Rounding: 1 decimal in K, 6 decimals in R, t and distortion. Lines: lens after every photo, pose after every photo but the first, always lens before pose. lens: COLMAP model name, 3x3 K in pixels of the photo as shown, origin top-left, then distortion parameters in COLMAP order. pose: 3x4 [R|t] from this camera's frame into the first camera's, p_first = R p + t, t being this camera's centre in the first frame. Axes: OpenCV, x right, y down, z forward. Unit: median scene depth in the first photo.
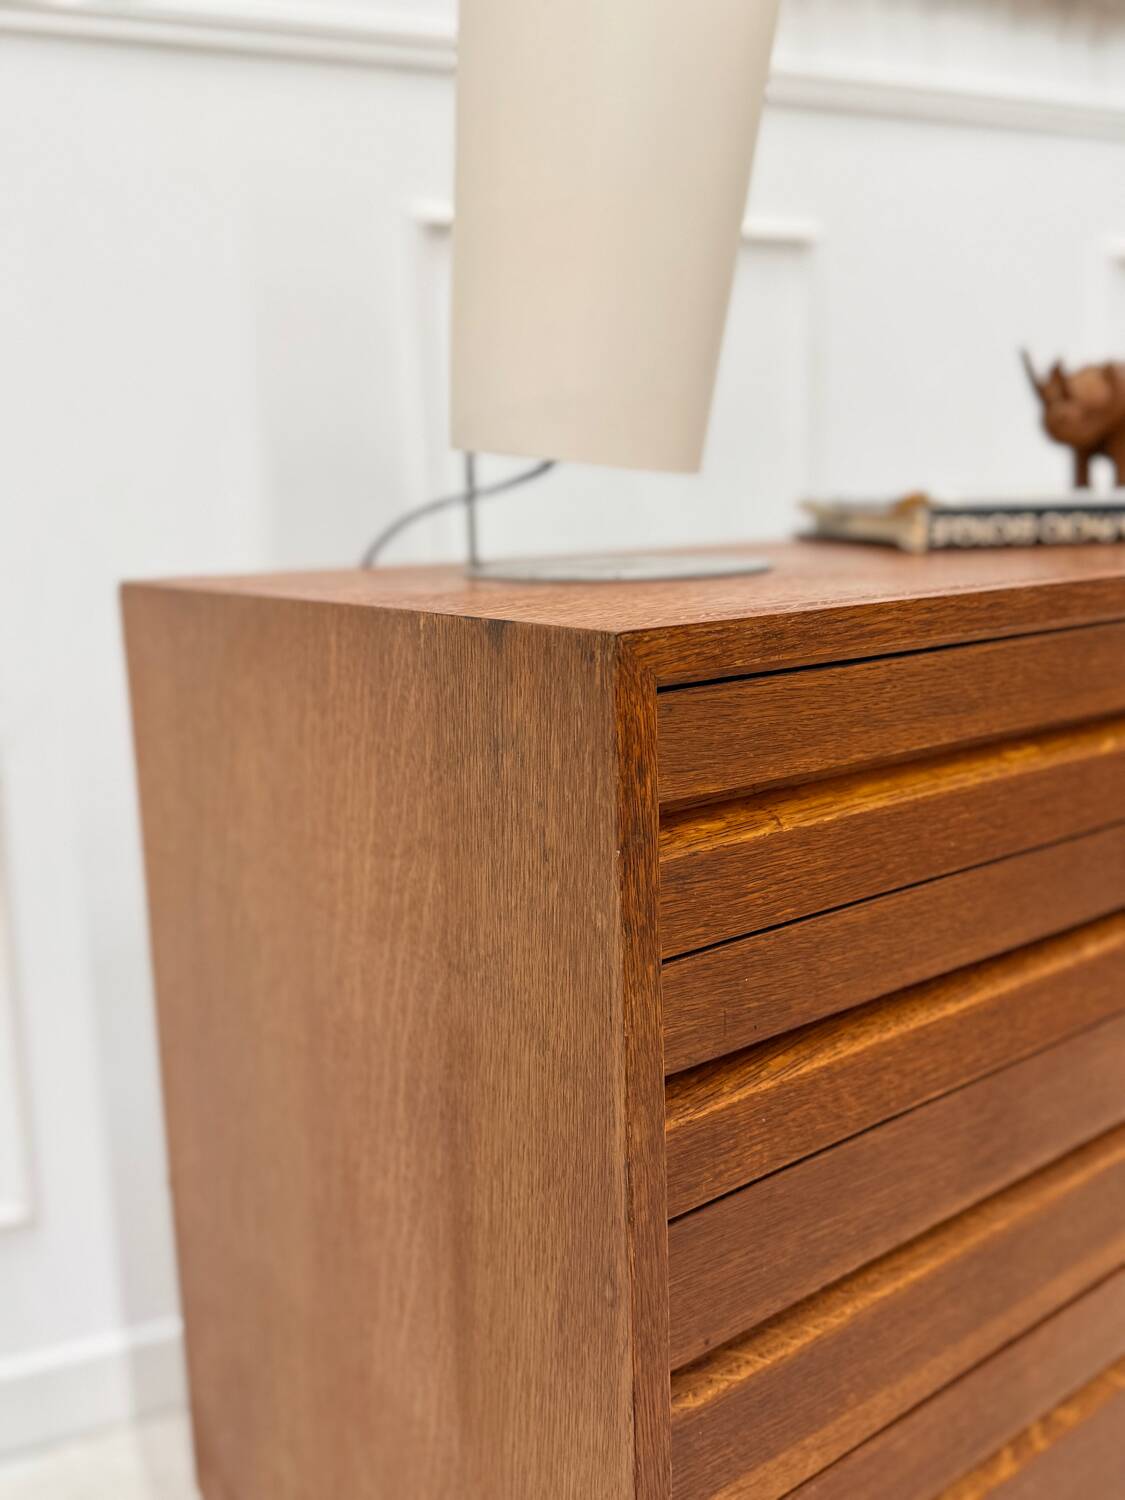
lens RADIAL K [[1368.5, 0, 559.7], [0, 1368.5, 765.7], [0, 0, 1]] dist [0.159291, -0.322273]
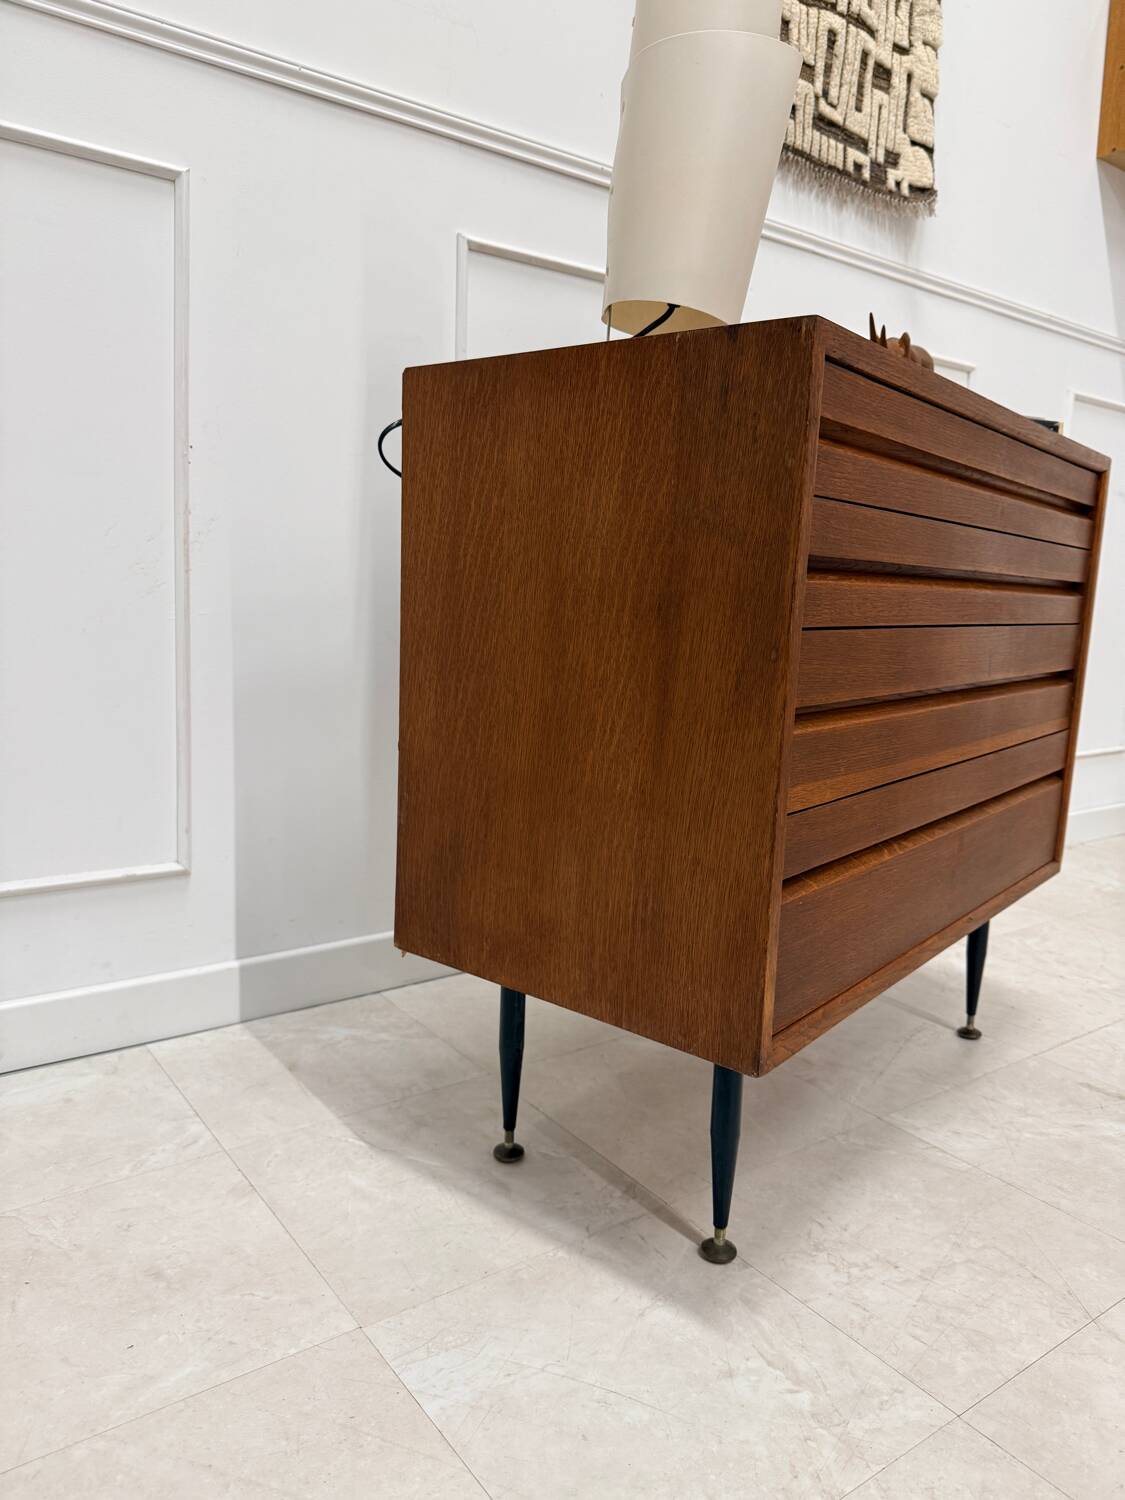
lens RADIAL K [[1073.1, 0, 562.5], [0, 1073.1, 750.0], [0, 0, 1]] dist [0.006637, -0.005627]
pose [[0.973915, 0.033397, 0.224441, -0.592356], [-0.023859, 0.998699, -0.045076, 0.564954], [-0.225654, 0.038546, 0.973445, -0.456334]]
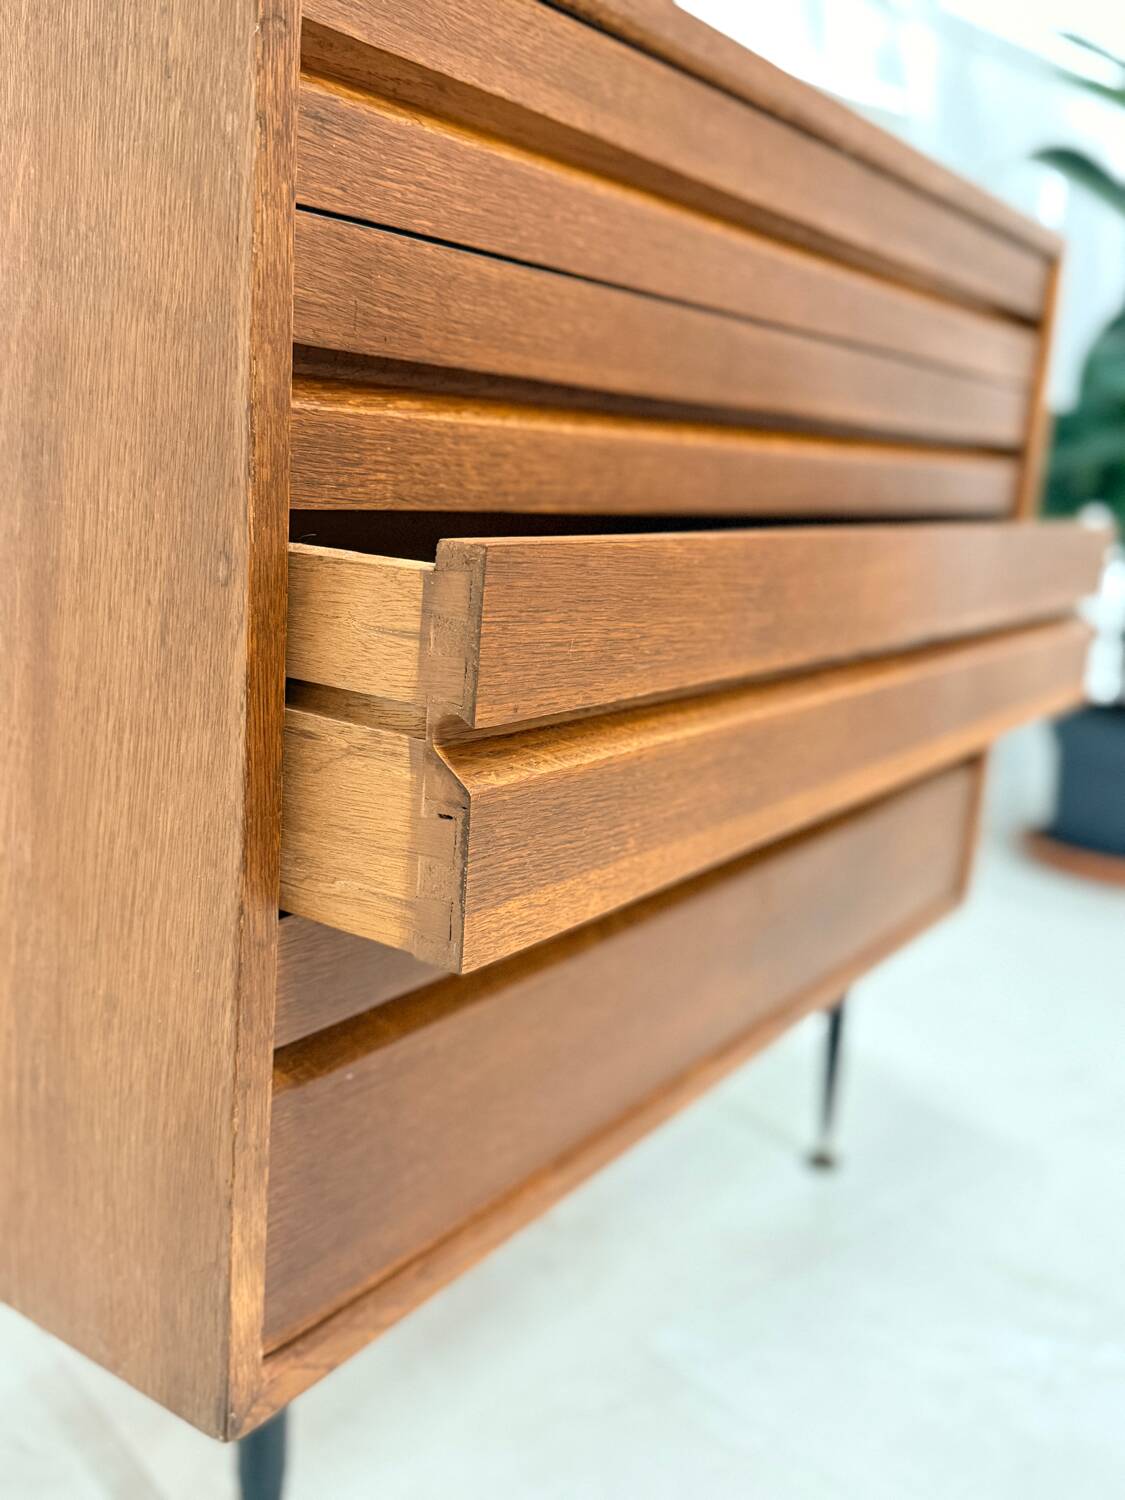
lens RADIAL K [[1393.6, 0, 562.5], [0, 1393.6, 750.0], [0, 0, 1]] dist [0.033211, -0.131153]
pose [[0.949973, 0.026408, 0.311215, -0.033237], [-0.034396, 0.999204, 0.020205, 0.443262], [-0.310433, -0.029899, 0.950125, 0.041914]]
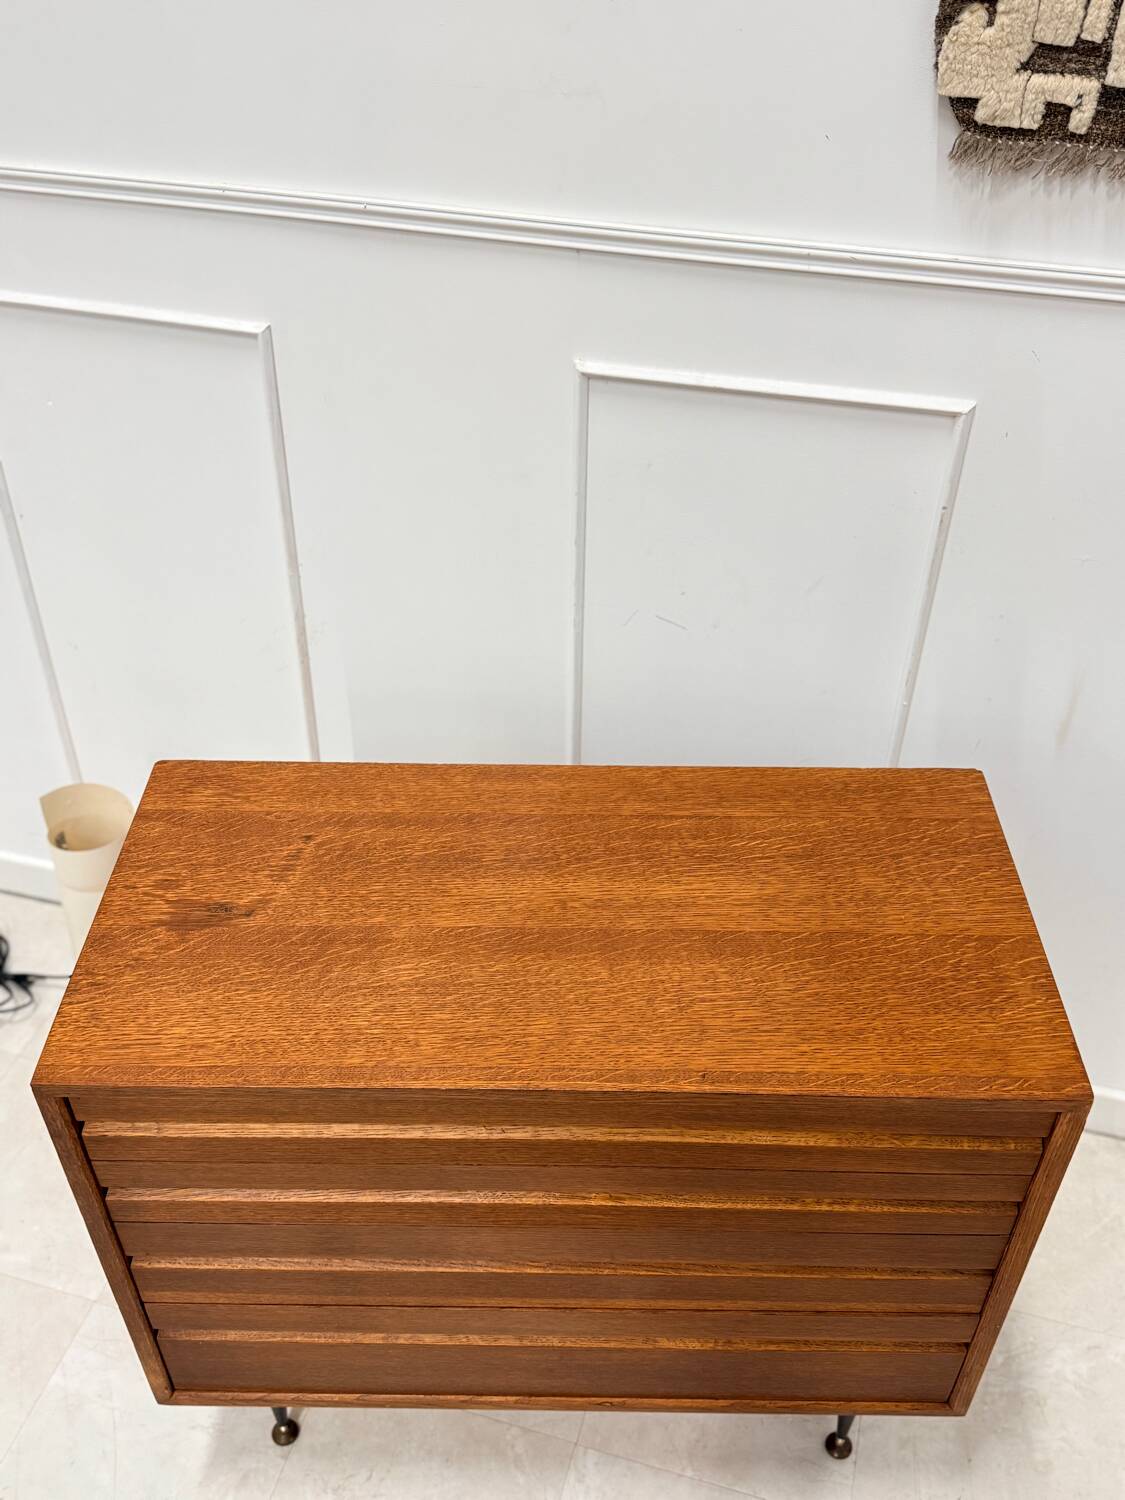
lens RADIAL K [[1358.6, 0, 555.1], [0, 1358.6, 753.3], [0, 0, 1]] dist [0.182330, -0.380208]
pose [[0.769907, 0.427782, -0.473546, 1.483281], [-0.149244, 0.842175, 0.518139, -1.777673], [0.620459, -0.328245, 0.712240, -0.038463]]
